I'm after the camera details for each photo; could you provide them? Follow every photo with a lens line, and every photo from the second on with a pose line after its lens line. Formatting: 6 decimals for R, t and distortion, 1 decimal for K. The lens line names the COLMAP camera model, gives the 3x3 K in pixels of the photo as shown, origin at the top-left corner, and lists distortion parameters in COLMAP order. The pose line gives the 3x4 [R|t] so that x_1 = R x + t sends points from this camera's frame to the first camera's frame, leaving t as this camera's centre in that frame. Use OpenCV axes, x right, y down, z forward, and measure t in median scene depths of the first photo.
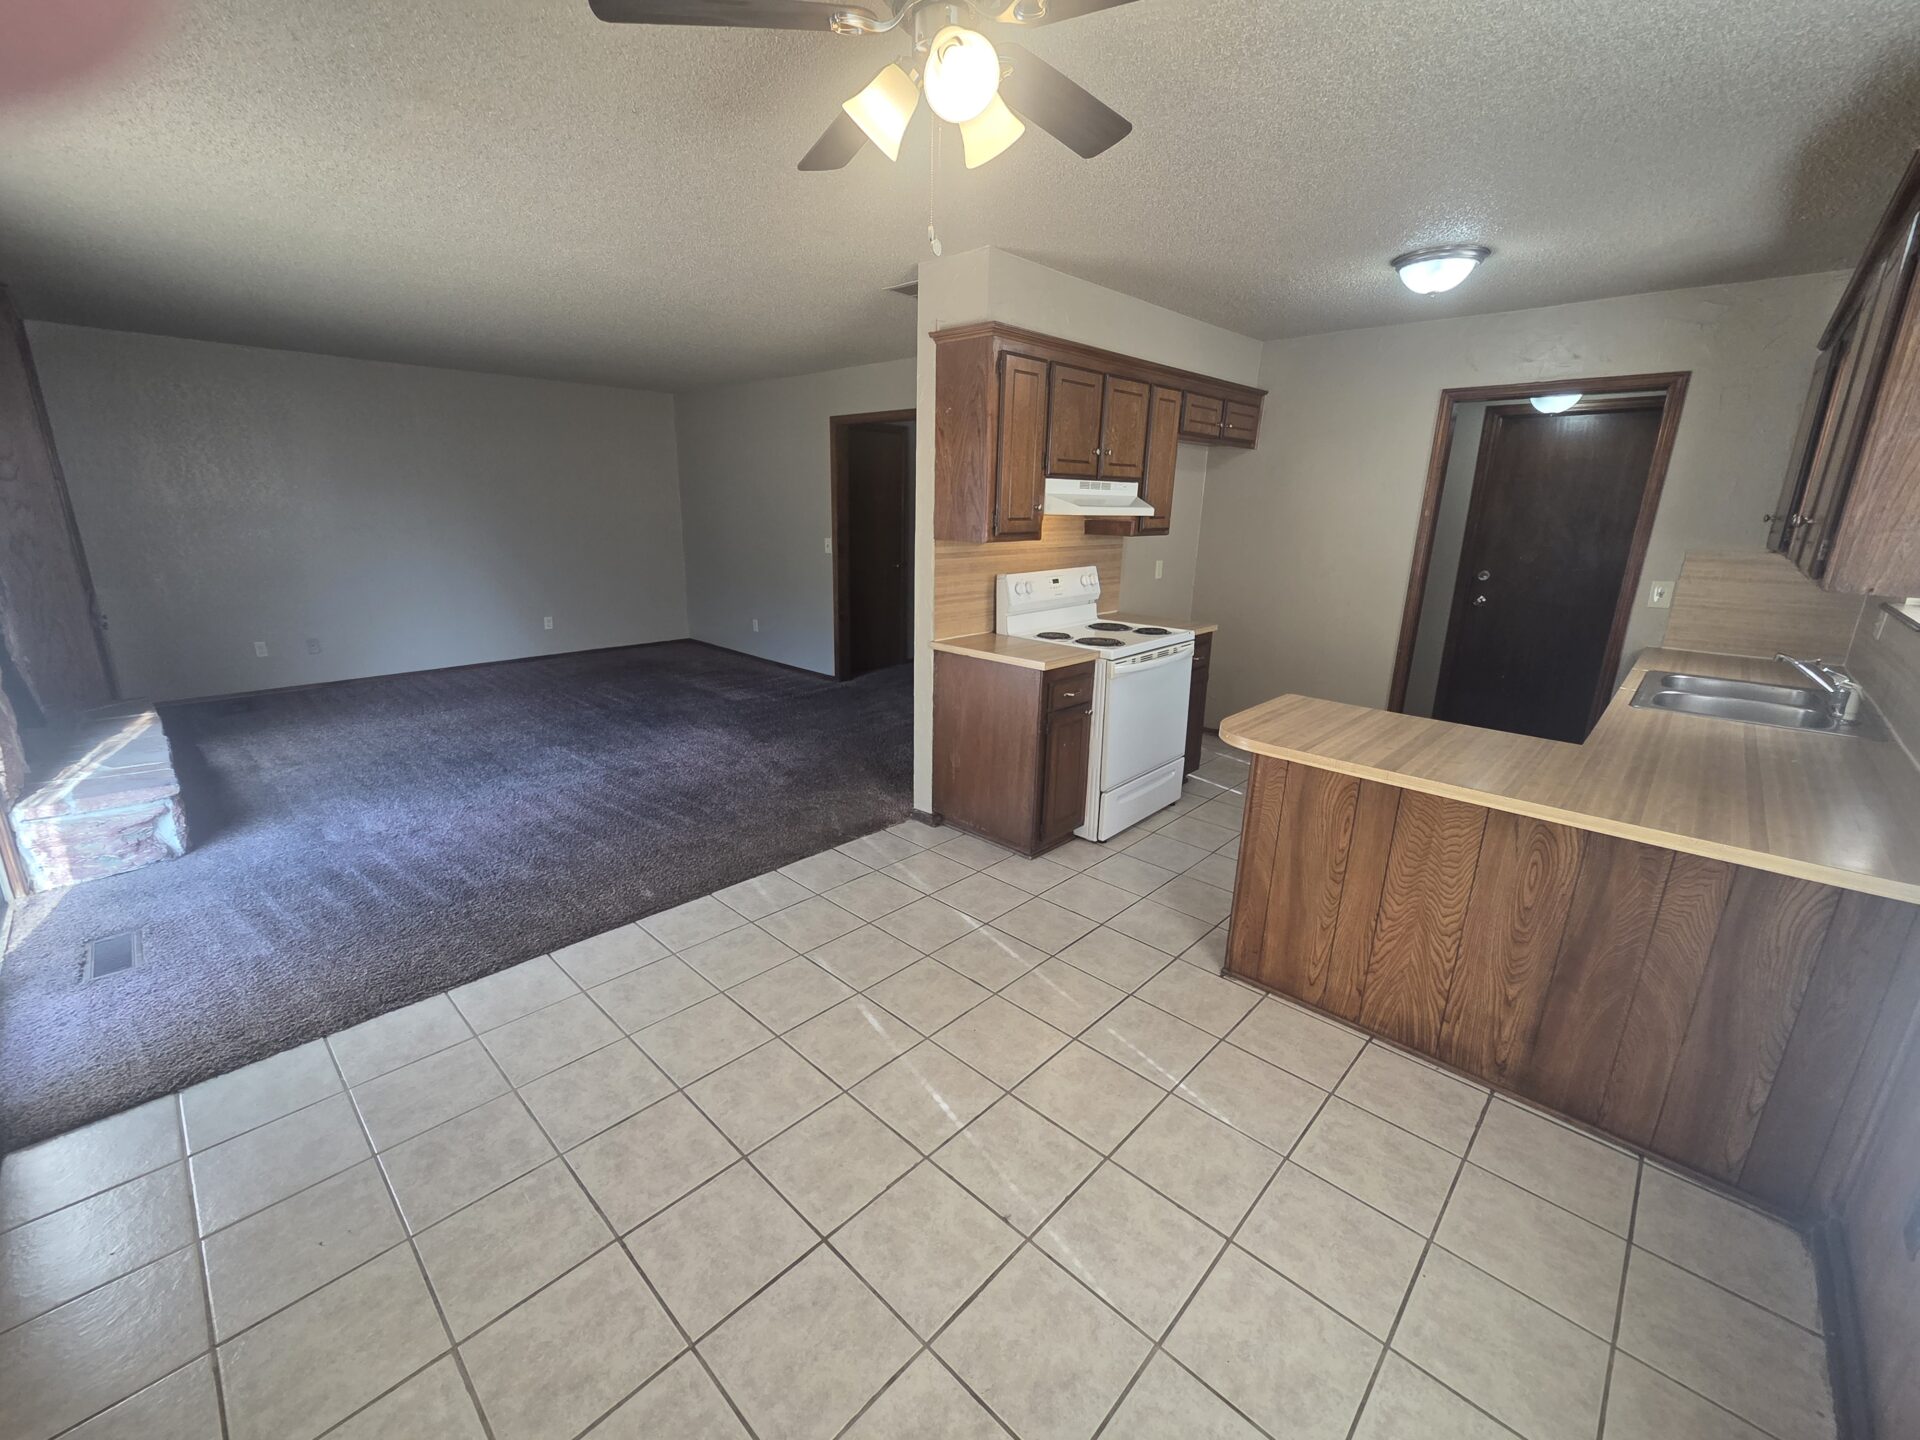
lens RADIAL K [[793.0, 0, 960.0], [0, 793.0, 720.0], [0, 0, 1]] dist [0.003240, 0.000237]
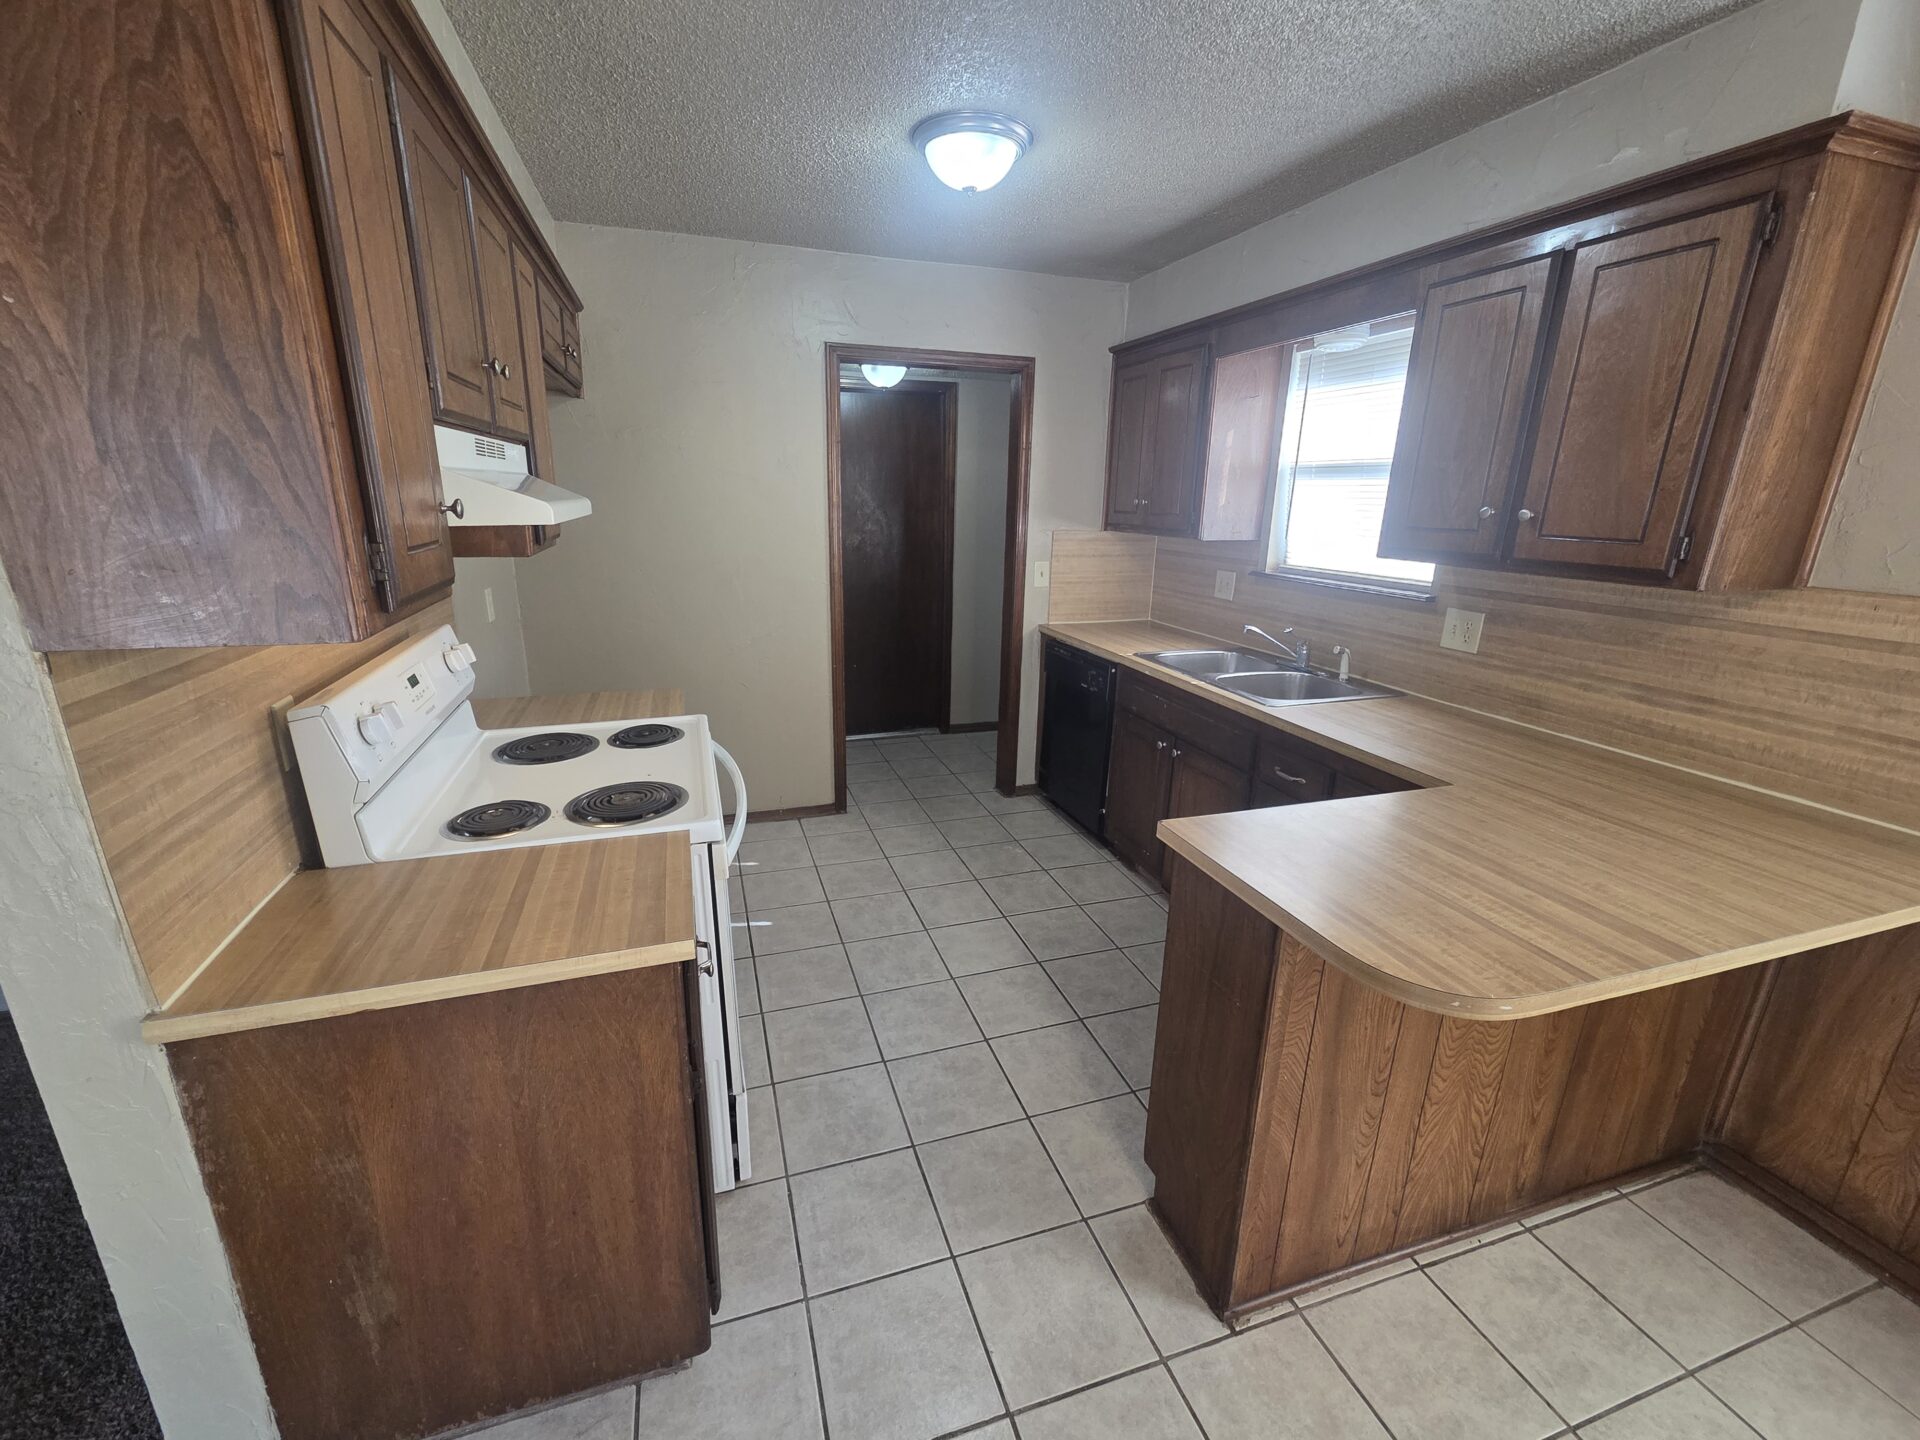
lens RADIAL K [[793.0, 0, 960.0], [0, 793.0, 720.0], [0, 0, 1]] dist [0.003240, 0.000237]
pose [[0.484906, -0.251056, 0.837757, -0.124283], [0.221386, 0.961949, 0.160132, -0.217026], [-0.846082, 0.107819, 0.522035, 0.750888]]
